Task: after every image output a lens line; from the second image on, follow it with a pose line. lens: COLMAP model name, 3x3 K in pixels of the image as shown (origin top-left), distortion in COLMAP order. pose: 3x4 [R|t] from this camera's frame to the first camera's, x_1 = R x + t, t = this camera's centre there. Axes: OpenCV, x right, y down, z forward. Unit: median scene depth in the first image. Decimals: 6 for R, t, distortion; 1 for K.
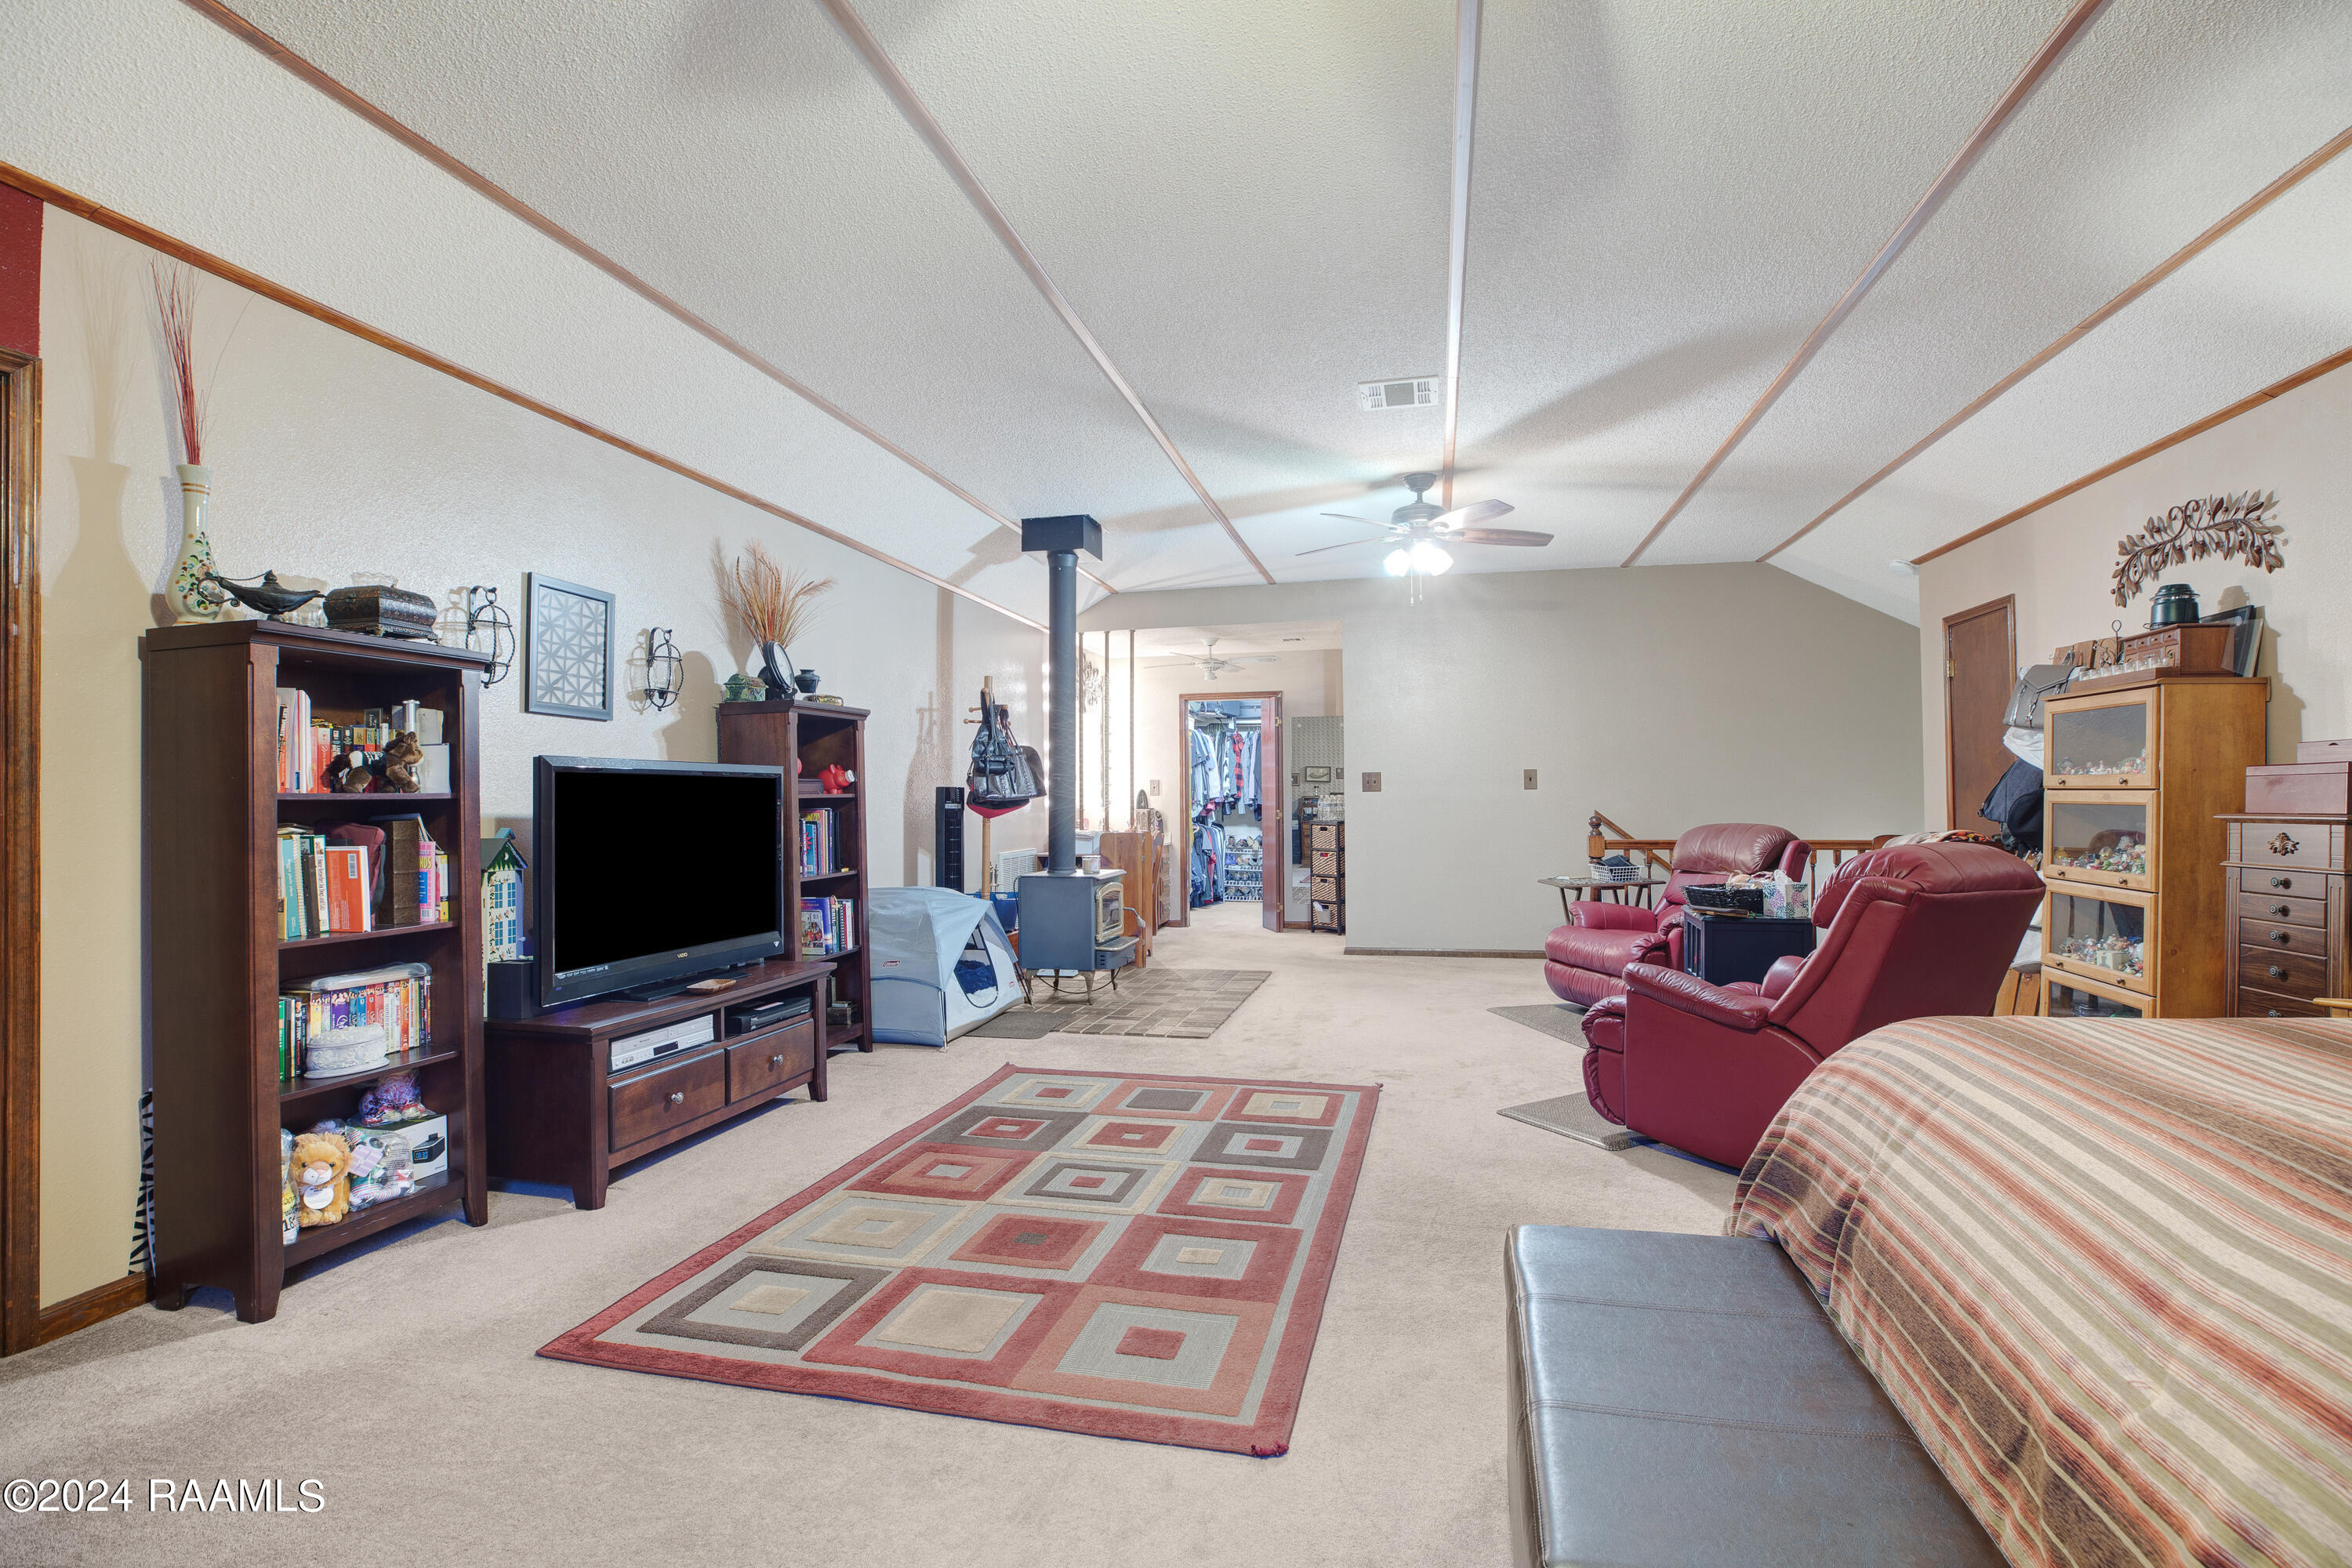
lens RADIAL K [[1086.8, 0, 1178.0], [0, 1086.8, 790.7], [0, 0, 1]] dist [-0.024130, -0.000201]
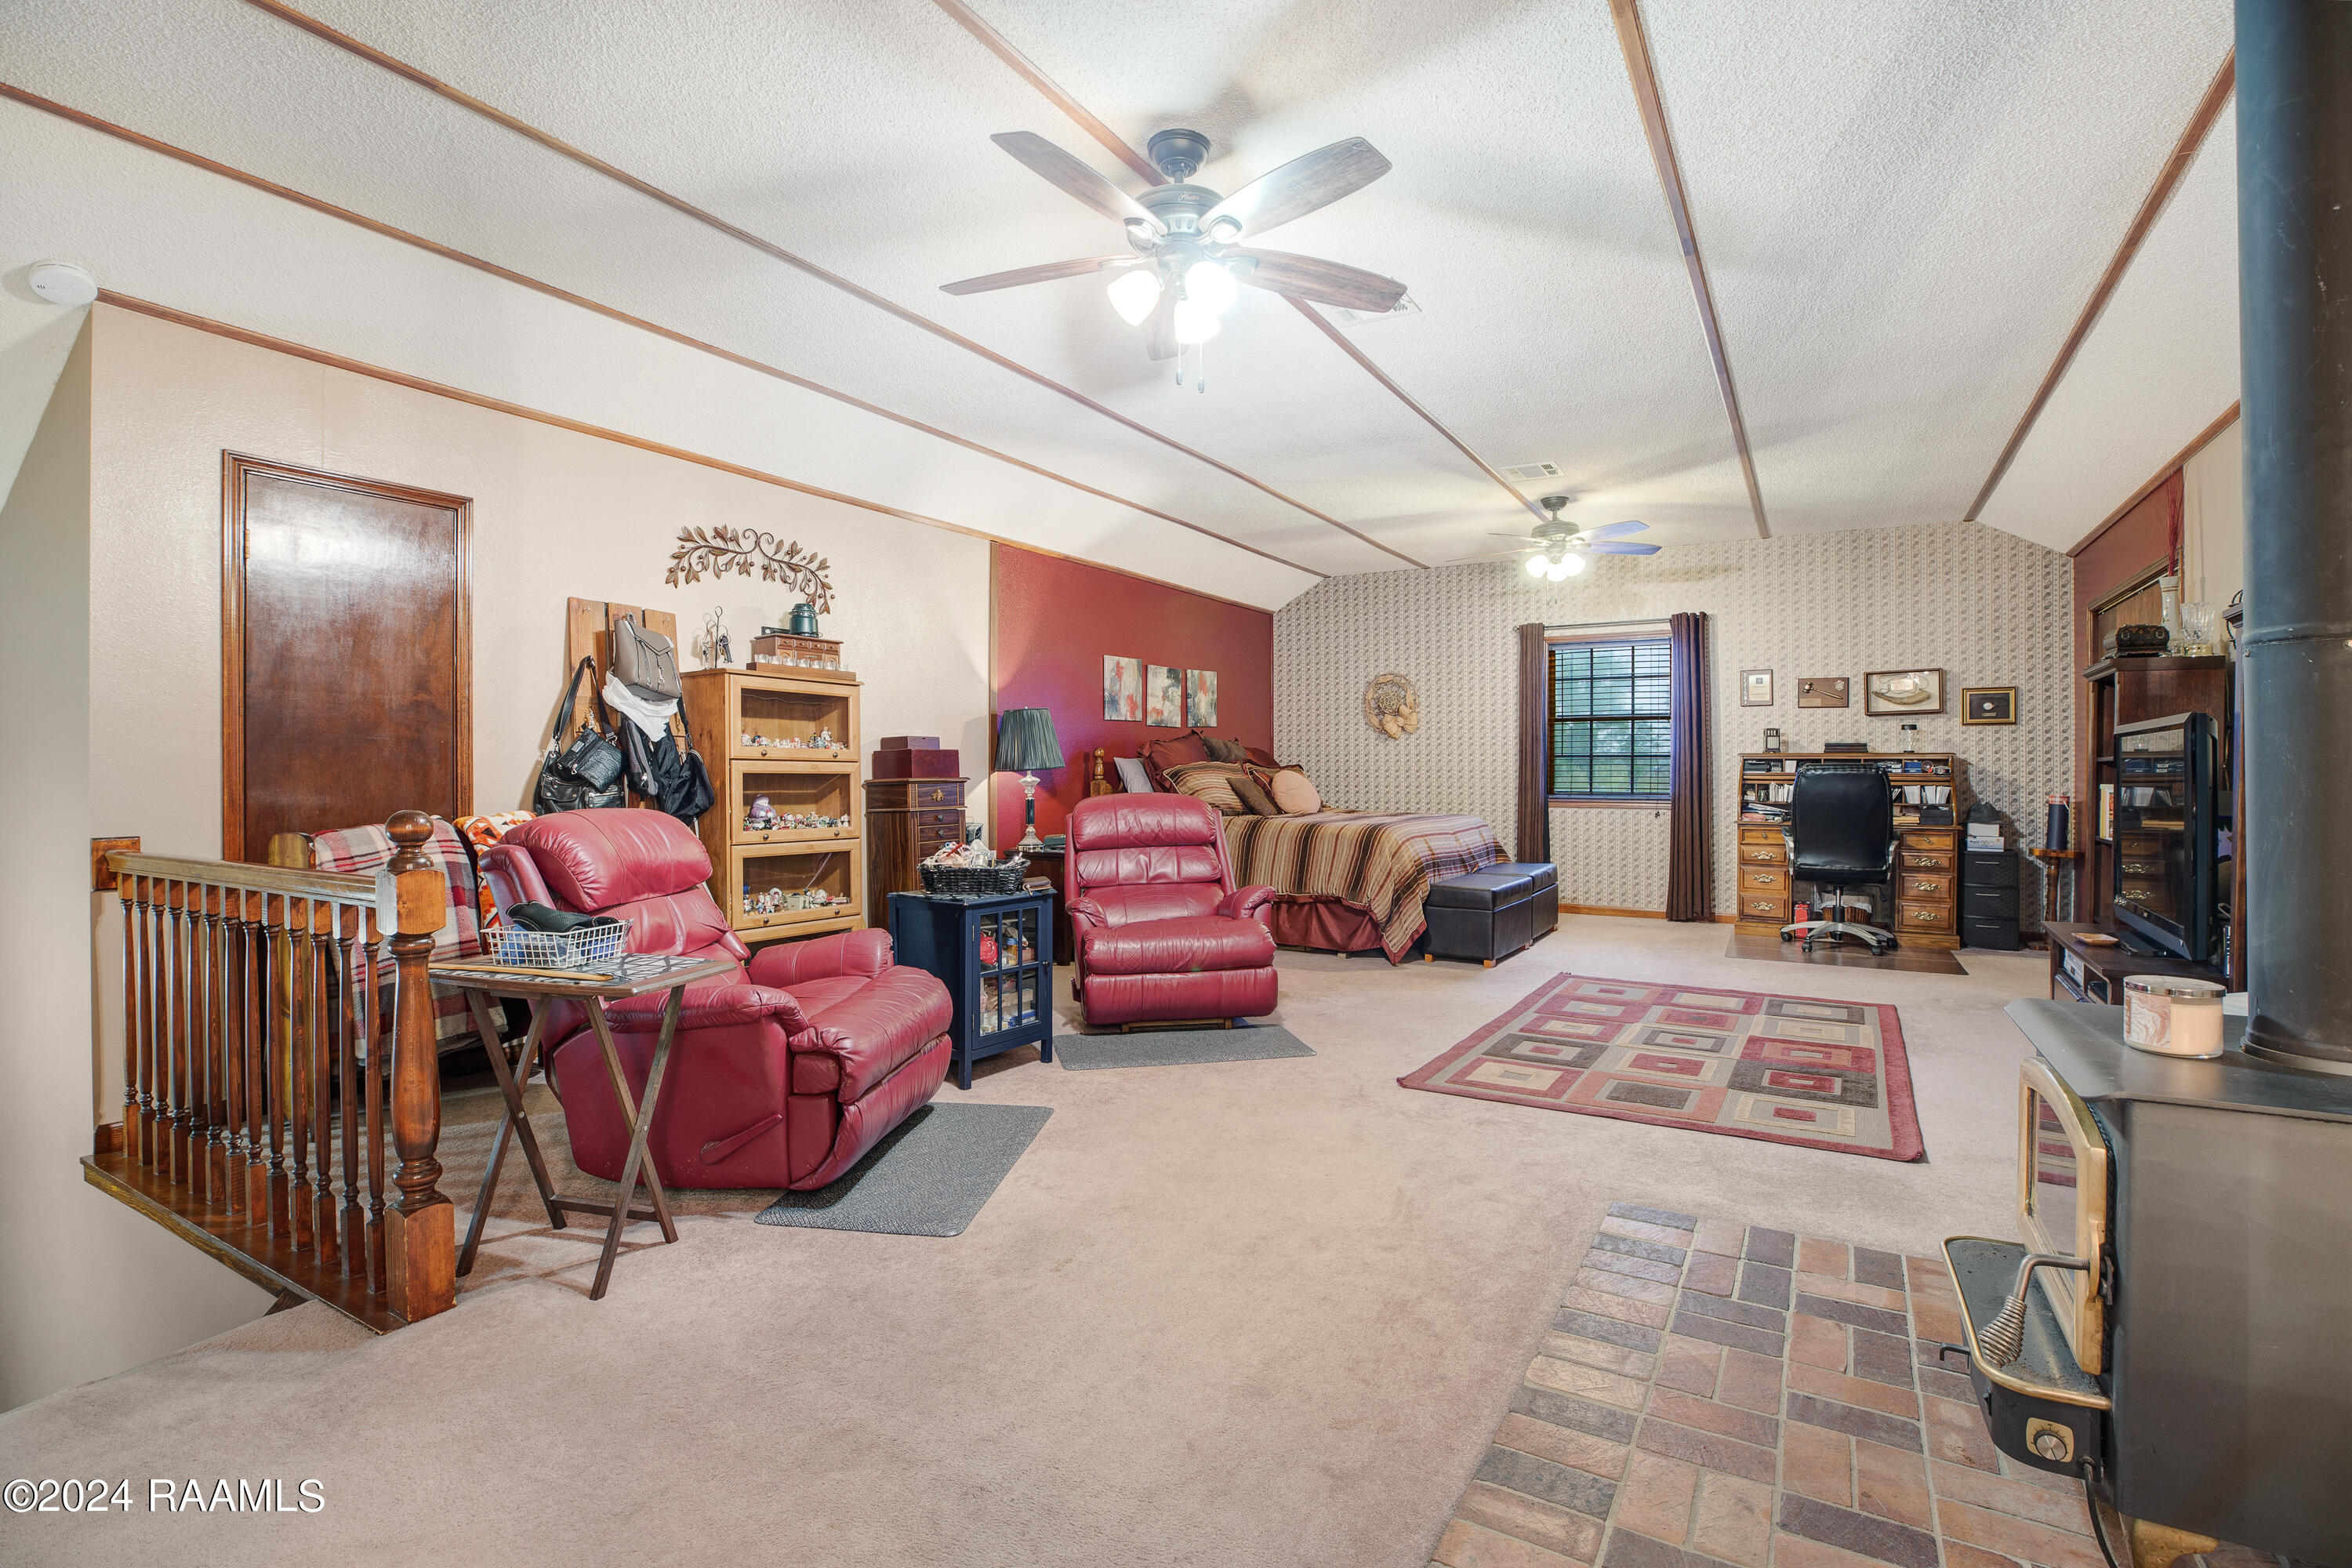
lens RADIAL K [[1086.8, 0, 1184.2], [0, 1086.8, 785.9], [0, 0, 1]] dist [-0.024130, -0.000201]
pose [[-0.956282, -0.000029, 0.292446, 0.098676], [0.003378, 0.999932, 0.011145, 0.013046], [-0.292427, 0.011645, -0.956217, 2.016704]]
